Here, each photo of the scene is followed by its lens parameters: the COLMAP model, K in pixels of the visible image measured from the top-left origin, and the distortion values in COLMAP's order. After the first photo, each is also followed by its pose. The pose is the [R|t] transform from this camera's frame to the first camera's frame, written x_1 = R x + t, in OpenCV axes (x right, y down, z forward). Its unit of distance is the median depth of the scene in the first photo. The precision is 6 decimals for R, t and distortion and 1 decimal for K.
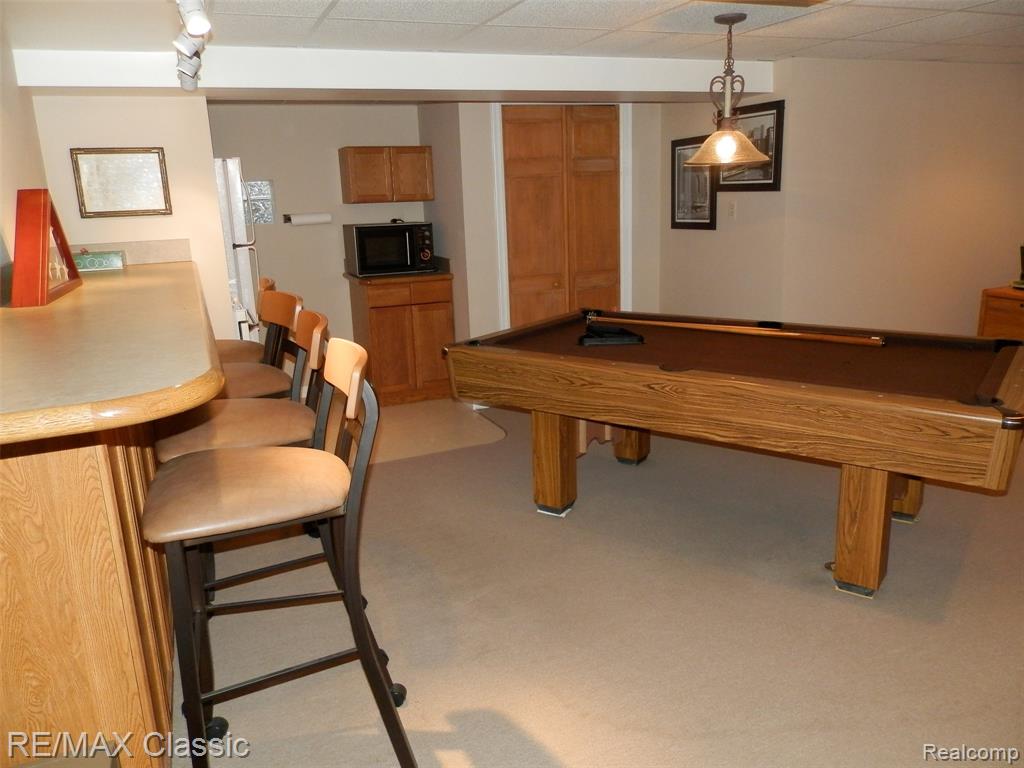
lens RADIAL K [[765.7, 0, 514.4], [0, 765.7, 384.4], [0, 0, 1]] dist [0.009943, -0.014034]
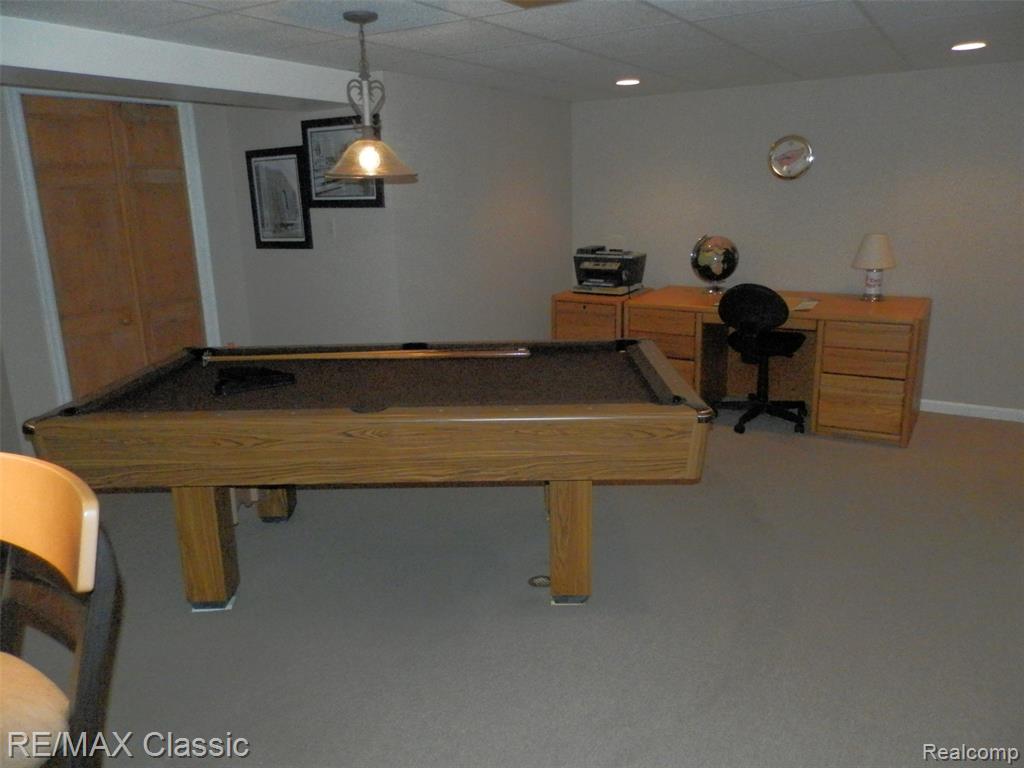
lens RADIAL K [[765.7, 0, 512.0], [0, 765.7, 382.4], [0, 0, 1]] dist [0.009943, -0.014034]
pose [[0.812855, -0.125452, 0.568796, -0.141297], [0.139329, 0.990059, 0.019253, -0.042030], [-0.565557, 0.063600, 0.822253, 0.180136]]
